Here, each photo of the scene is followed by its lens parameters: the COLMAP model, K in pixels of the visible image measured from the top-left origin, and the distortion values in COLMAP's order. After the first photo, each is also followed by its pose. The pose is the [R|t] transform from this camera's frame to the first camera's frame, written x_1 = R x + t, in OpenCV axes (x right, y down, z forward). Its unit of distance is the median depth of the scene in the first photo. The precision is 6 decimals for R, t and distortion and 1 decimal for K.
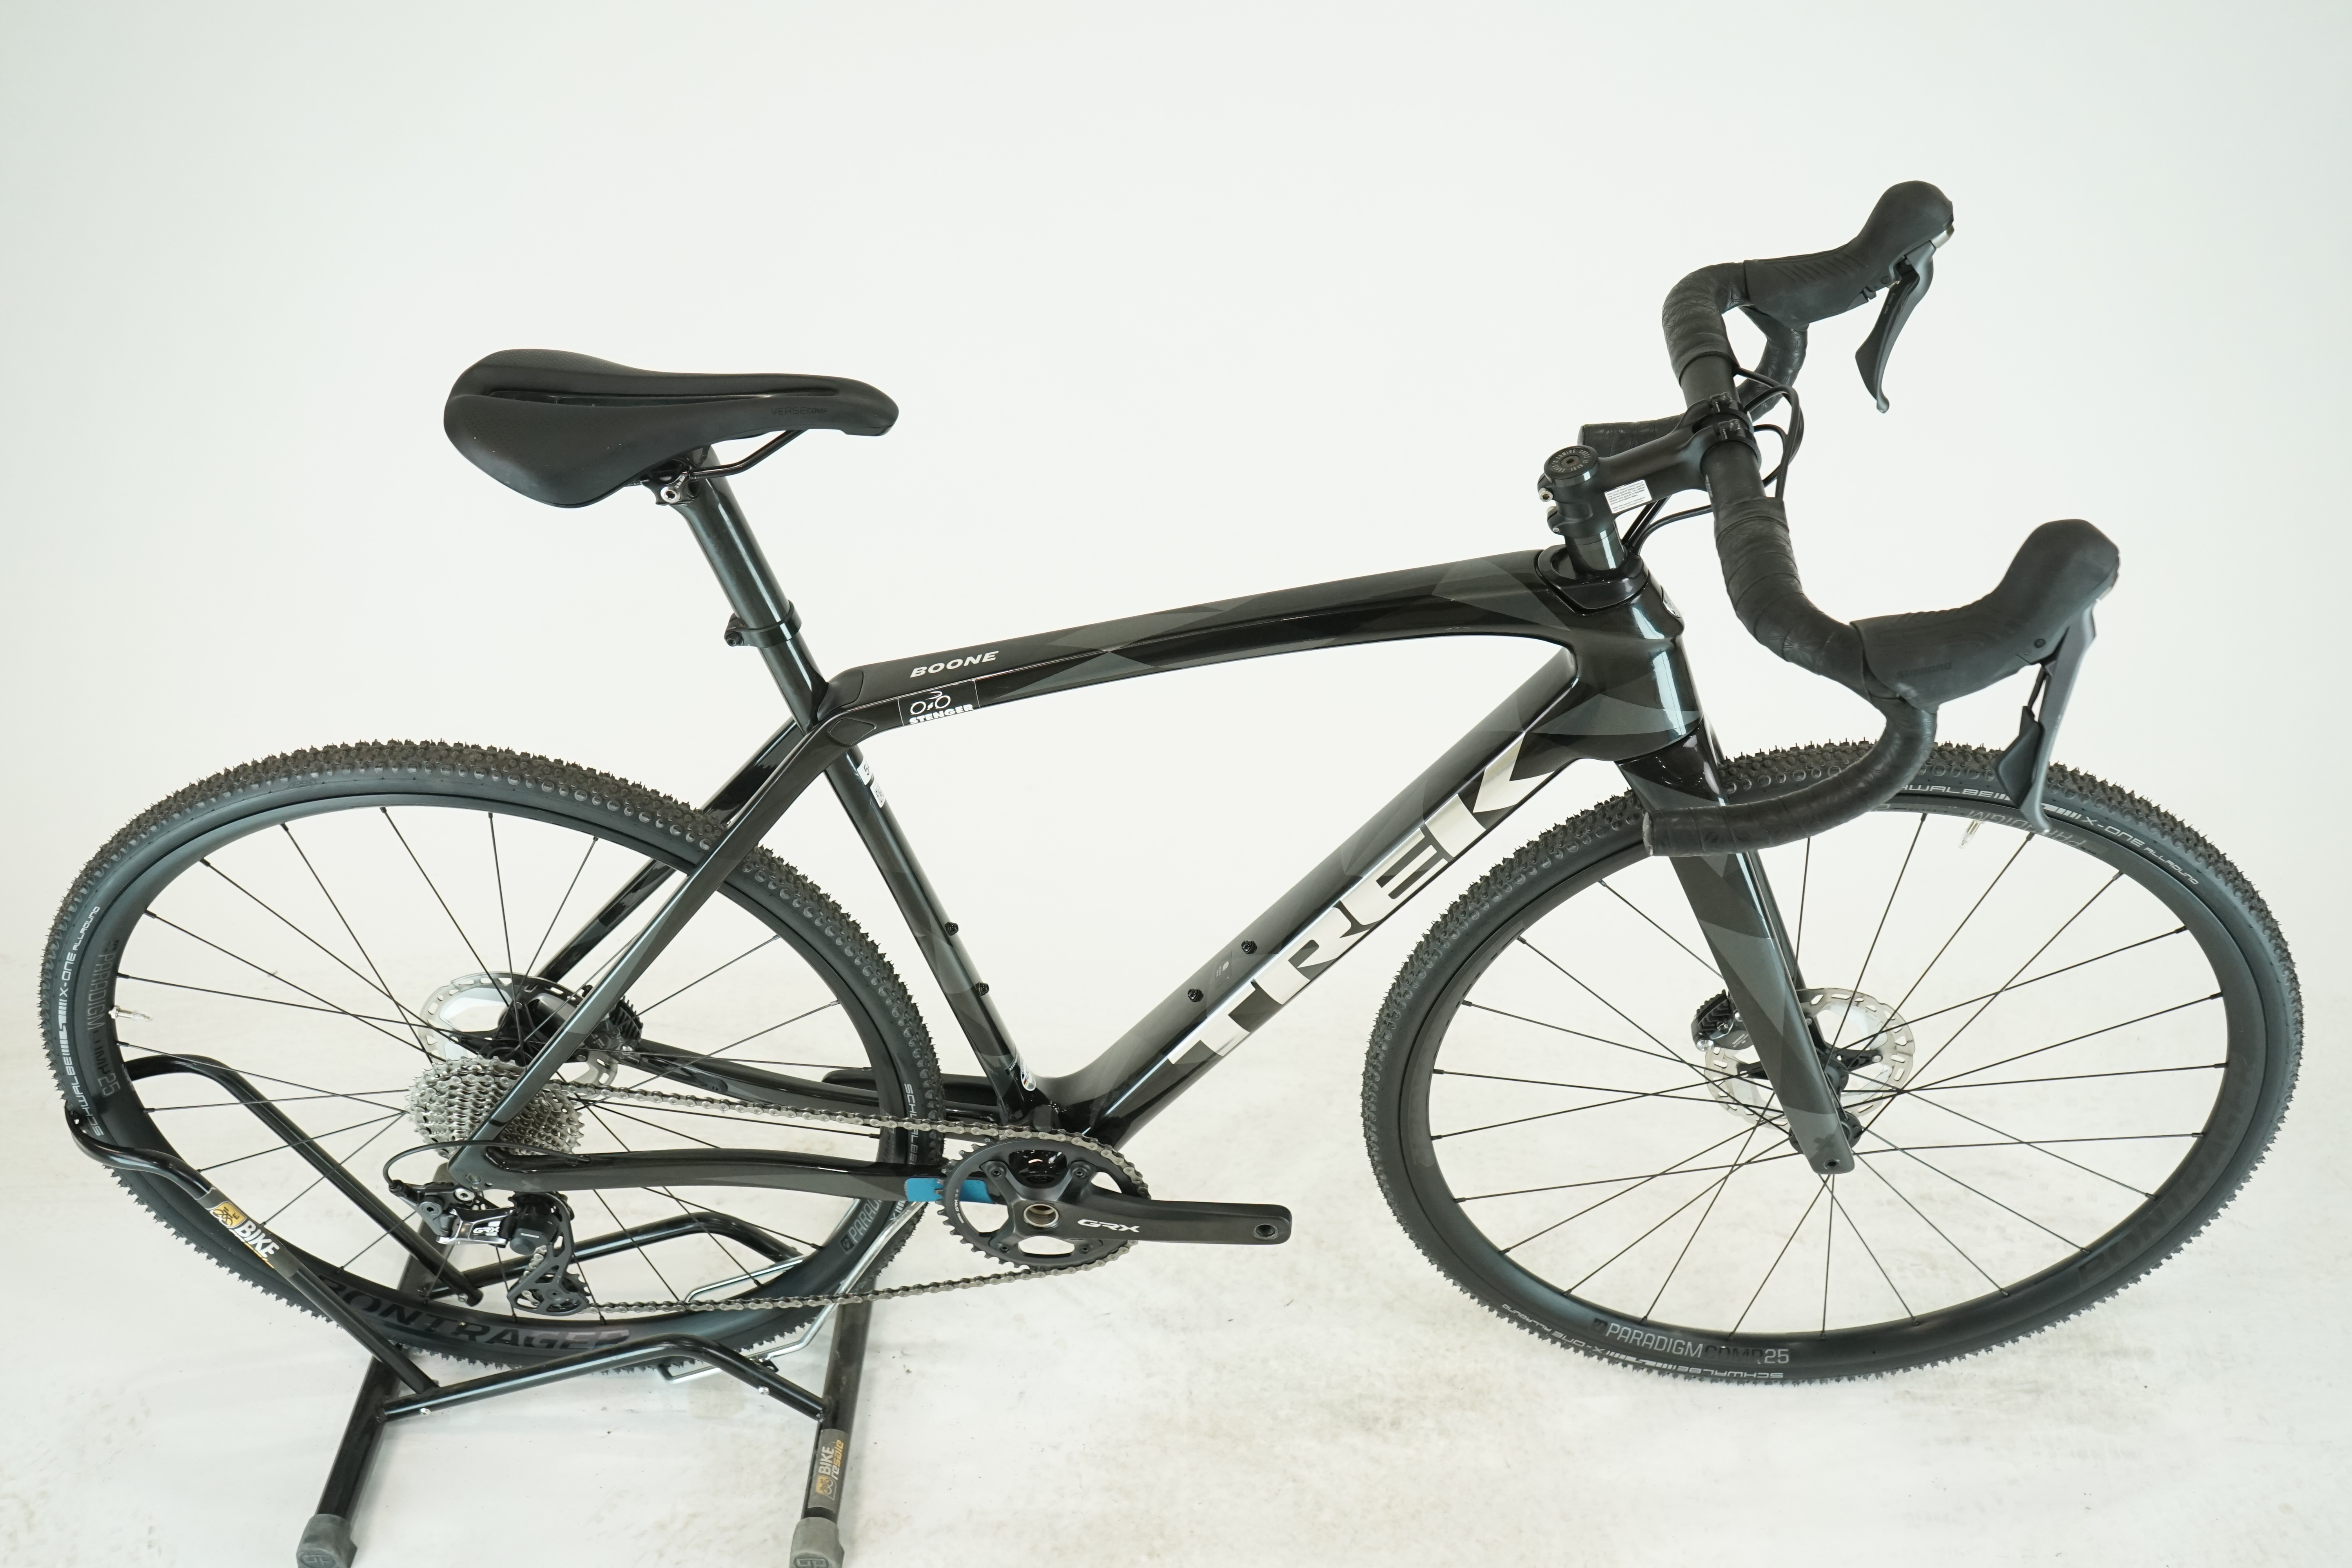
lens RADIAL K [[2303.3, 0, 1173.4], [0, 2303.3, 775.6], [0, 0, 1]] dist [0.001978, 0.000000]
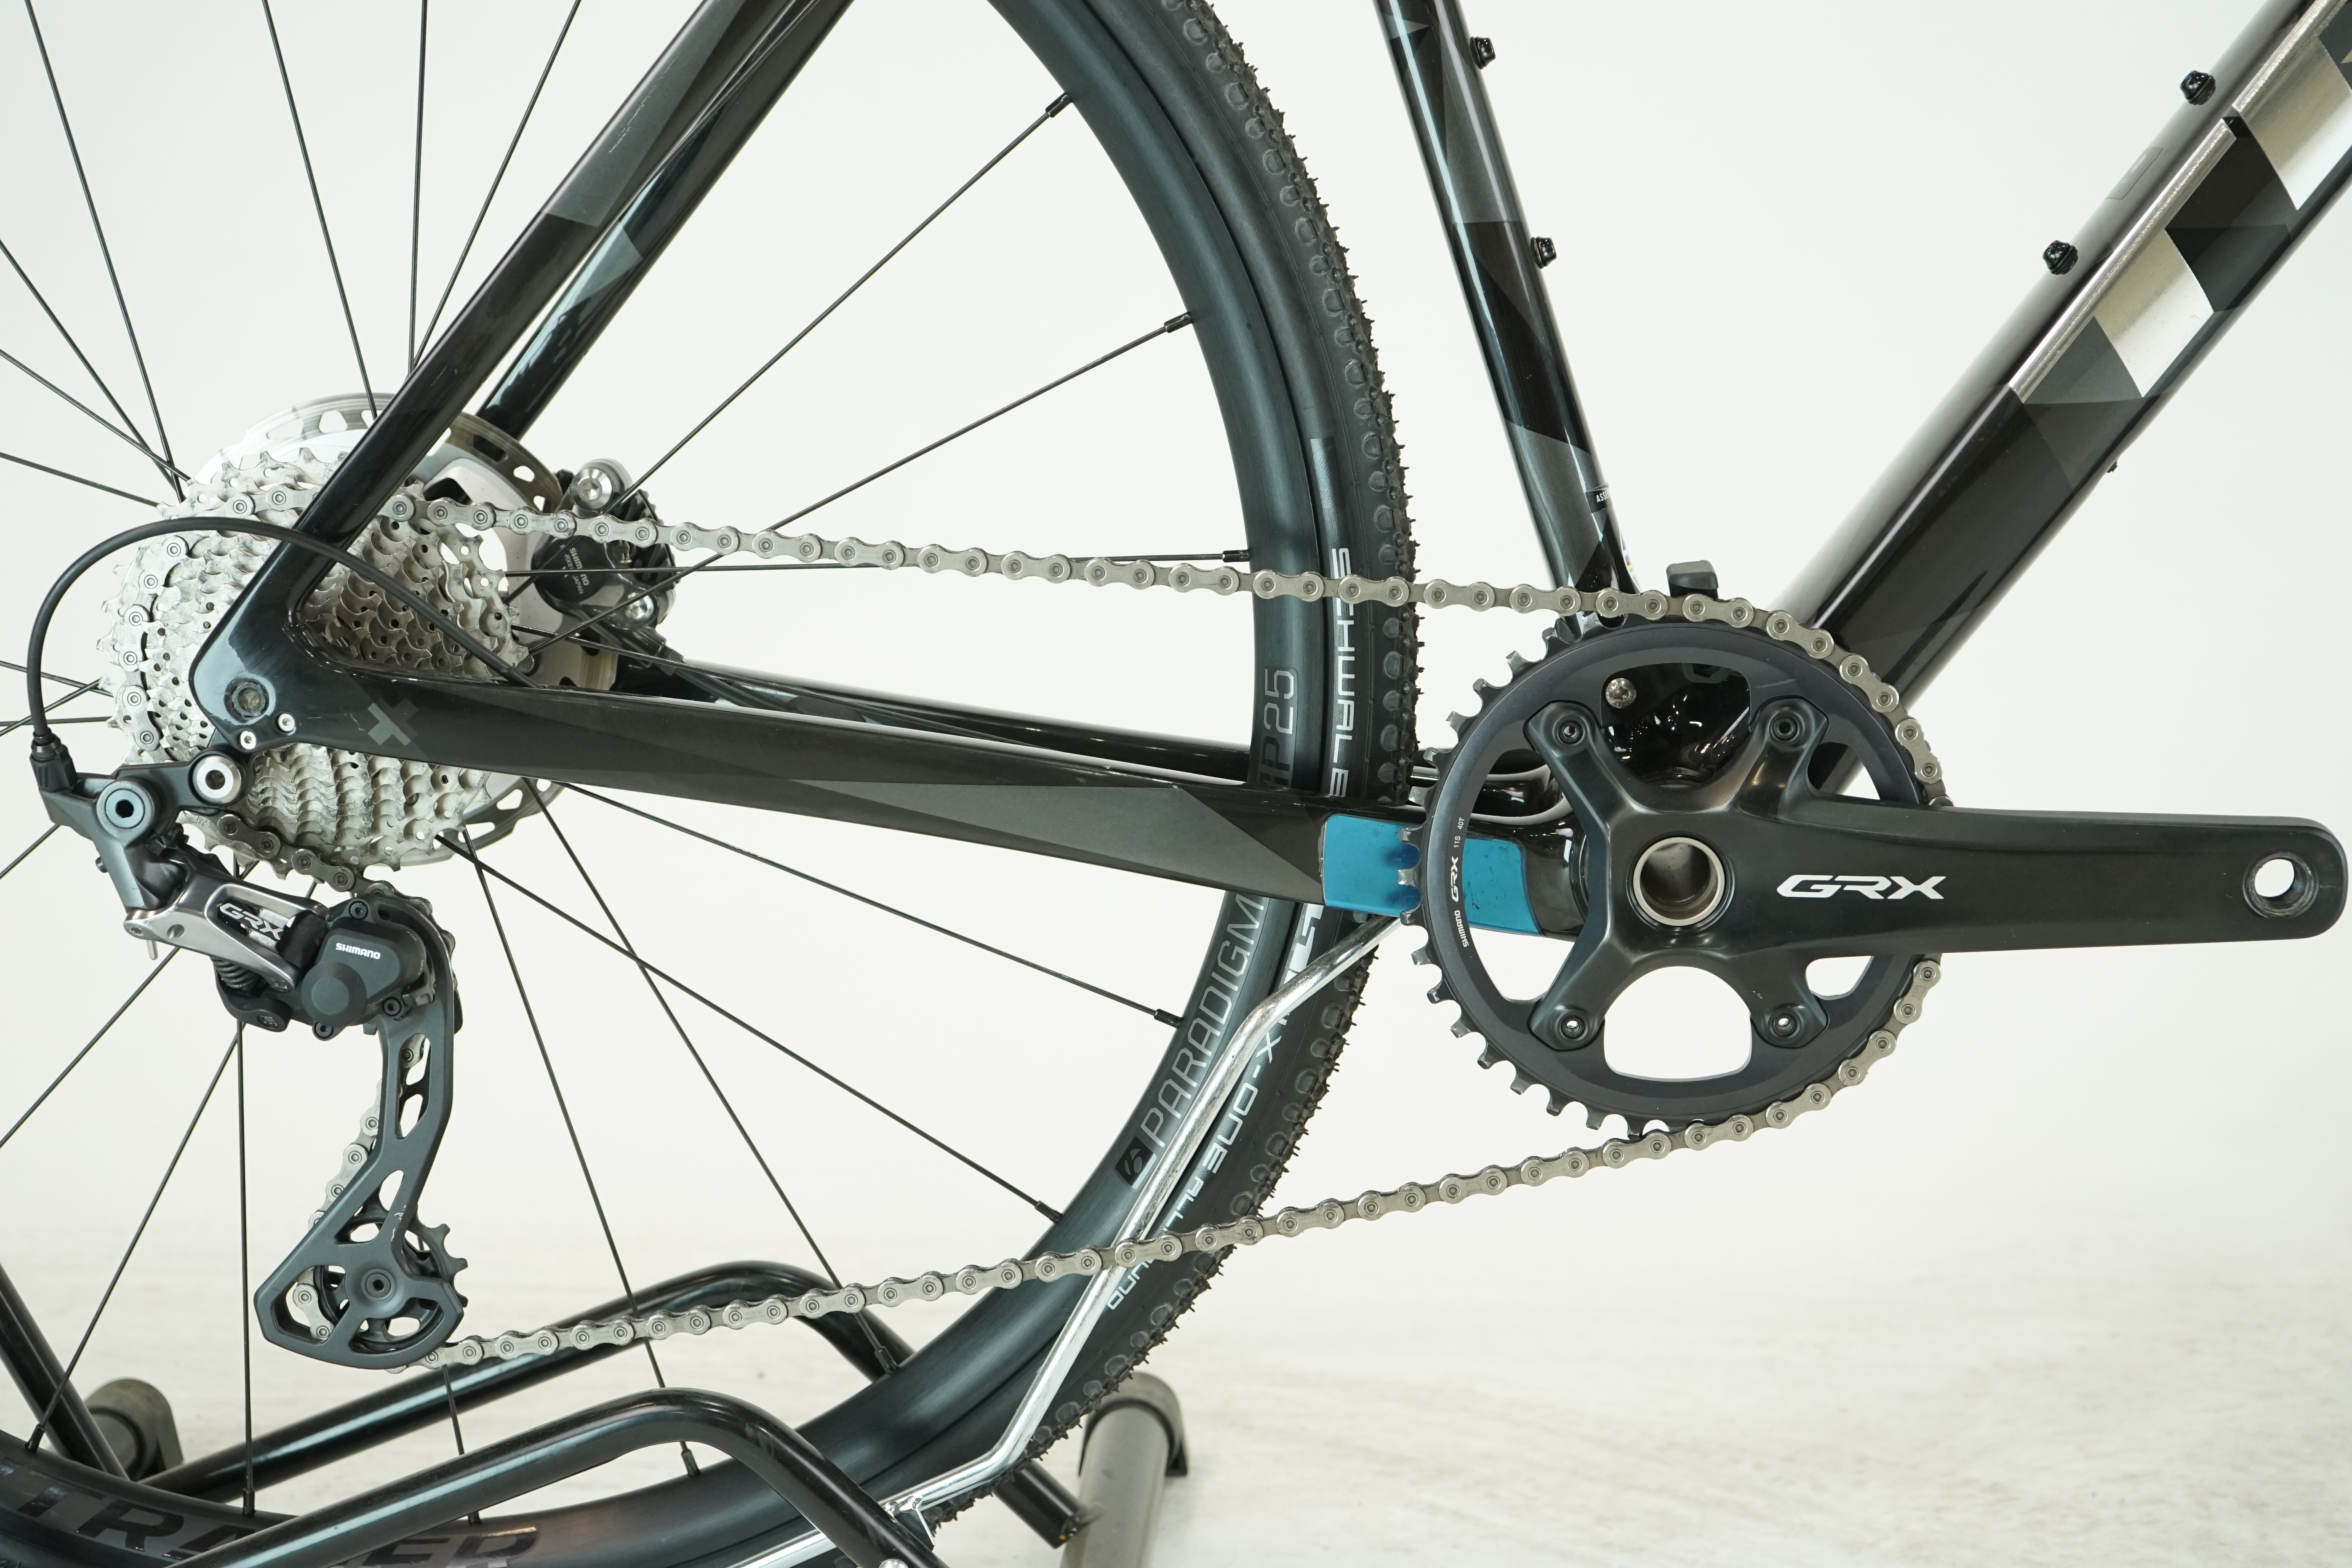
lens RADIAL K [[3602.7, 0, 1176.4], [0, 3602.7, 785.9], [0, 0, 1]] dist [-0.017418, 0.000000]
pose [[0.999168, 0.002297, -0.040723, -0.121095], [-0.021659, 0.875904, -0.481999, 0.486315], [0.034562, 0.482479, 0.875225, 0.477629]]
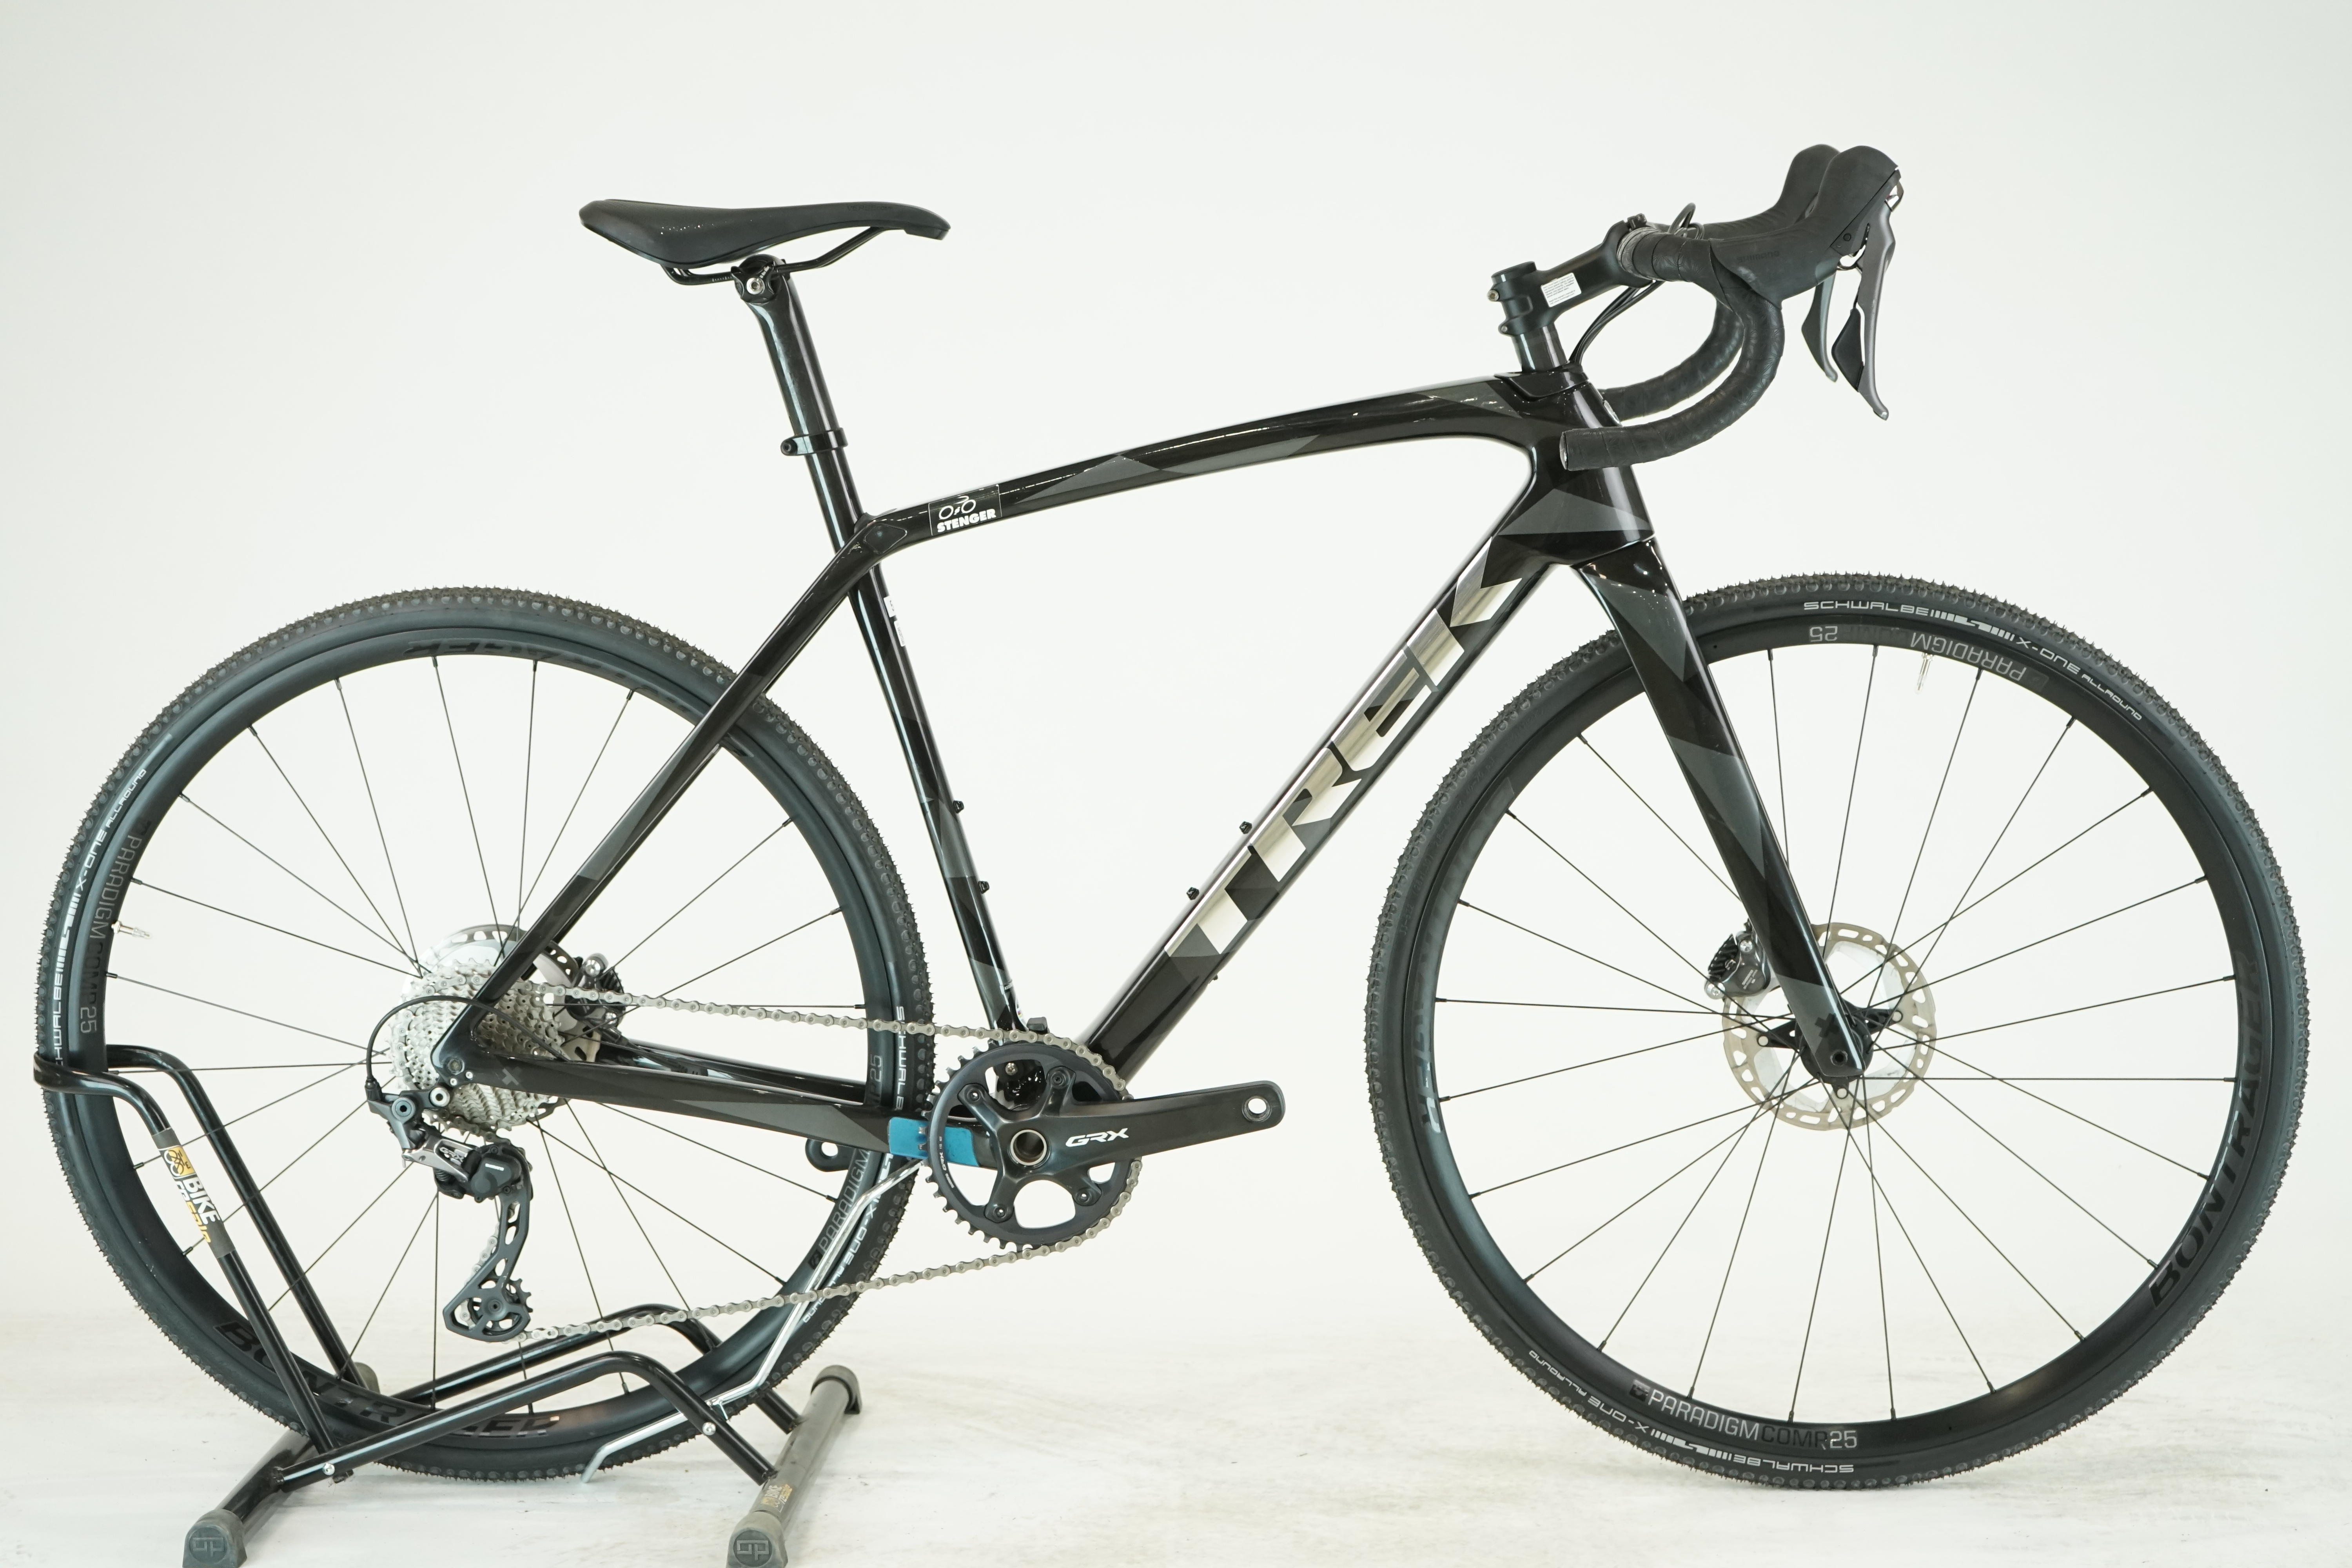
lens RADIAL K [[4112.1, 0, 1173.9], [0, 4112.1, 783.4], [0, 0, 1]] dist [-0.050823, 0.000000]
pose [[0.999078, 0.016531, -0.039628, 0.070525], [-0.034321, 0.862039, -0.505679, 0.954541], [0.025802, 0.506573, 0.861811, -0.566182]]
